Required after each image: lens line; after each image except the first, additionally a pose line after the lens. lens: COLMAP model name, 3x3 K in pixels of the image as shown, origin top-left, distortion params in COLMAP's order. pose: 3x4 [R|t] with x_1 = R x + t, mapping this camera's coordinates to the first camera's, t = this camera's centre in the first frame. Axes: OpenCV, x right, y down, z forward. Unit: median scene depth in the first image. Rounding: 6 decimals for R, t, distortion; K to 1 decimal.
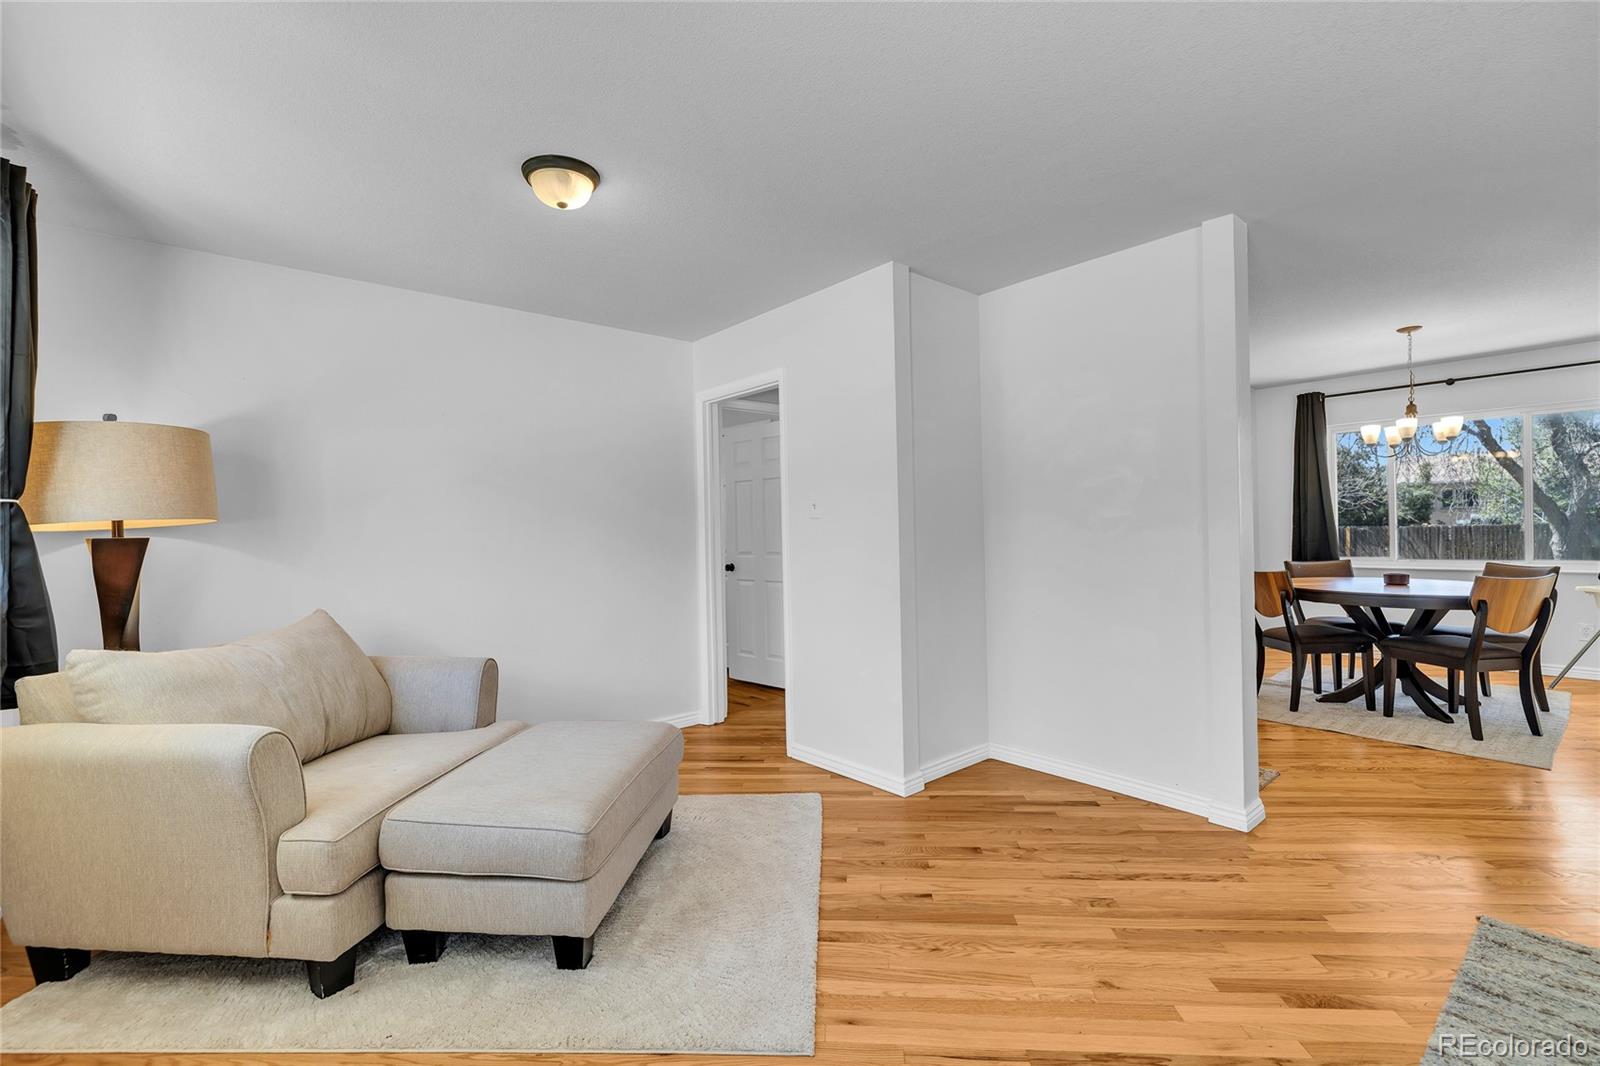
lens RADIAL K [[697.9, 0, 794.1], [0, 697.9, 525.4], [0, 0, 1]] dist [-0.001723, -0.000615]
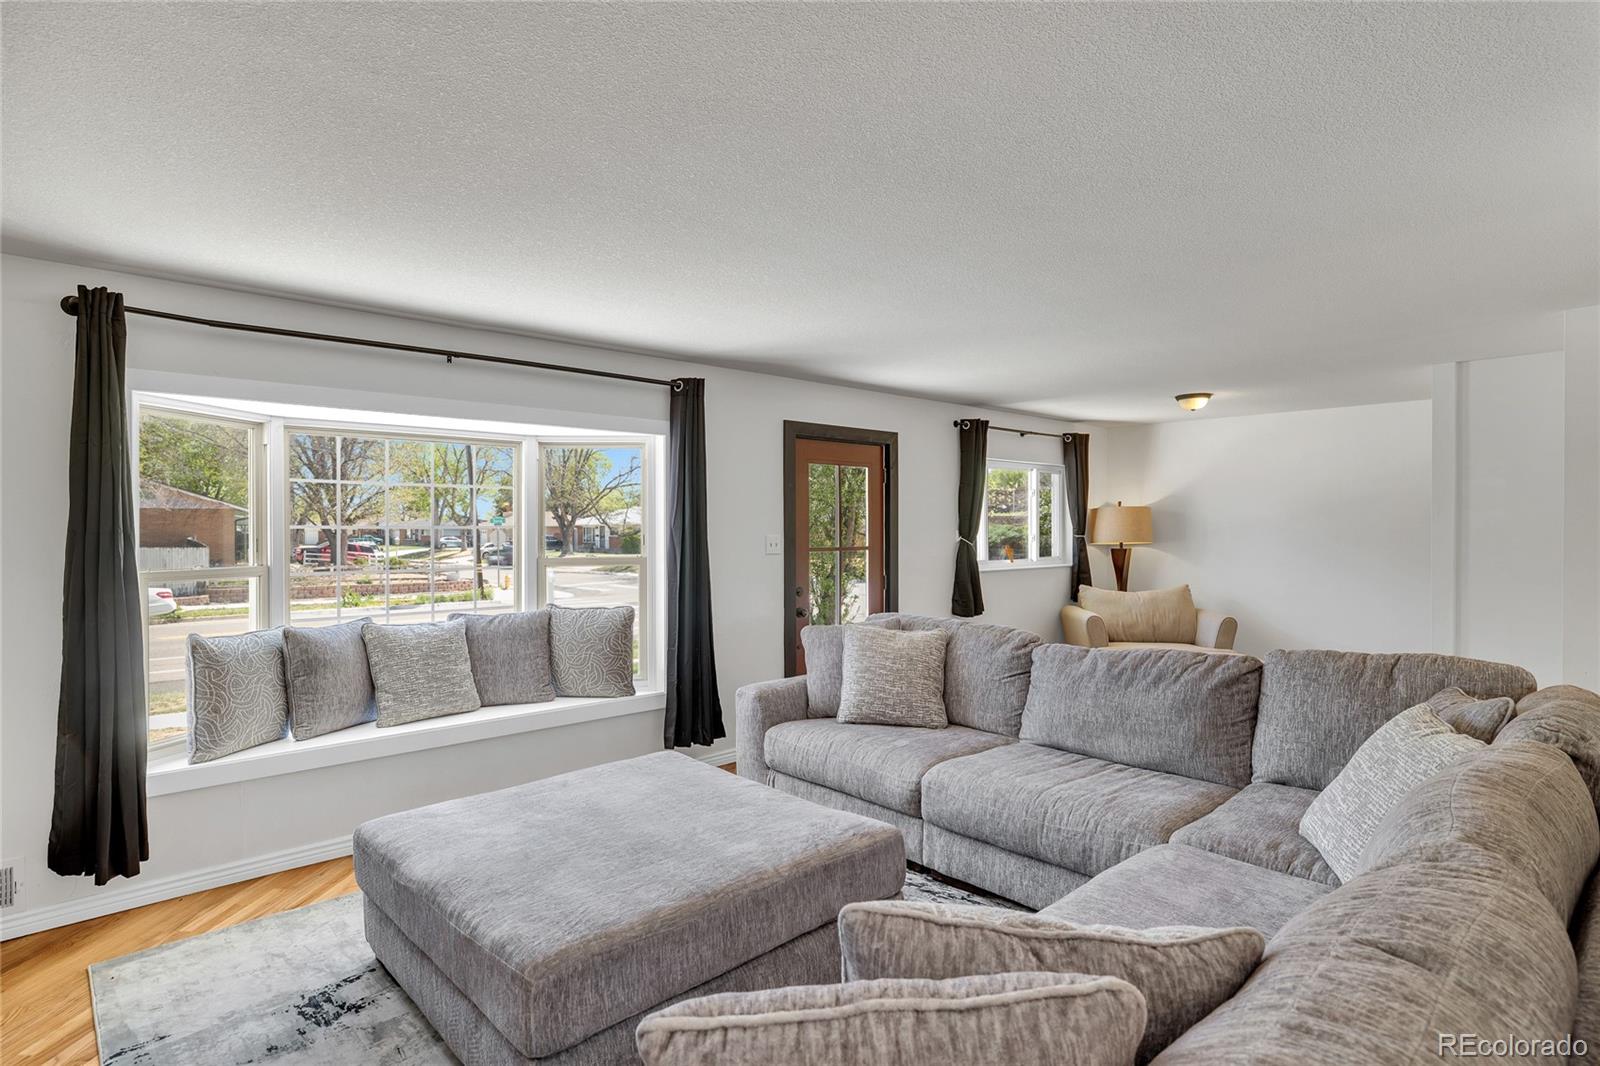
lens RADIAL K [[793.7, 0, 800.0], [0, 793.7, 533.0], [0, 0, 1]] dist [-0.001400, -0.000246]
pose [[0.044705, 0.026913, -0.998638, 2.193873], [-0.000033, 0.999637, 0.026938, -0.133736], [0.999000, -0.001172, 0.044689, -0.387618]]
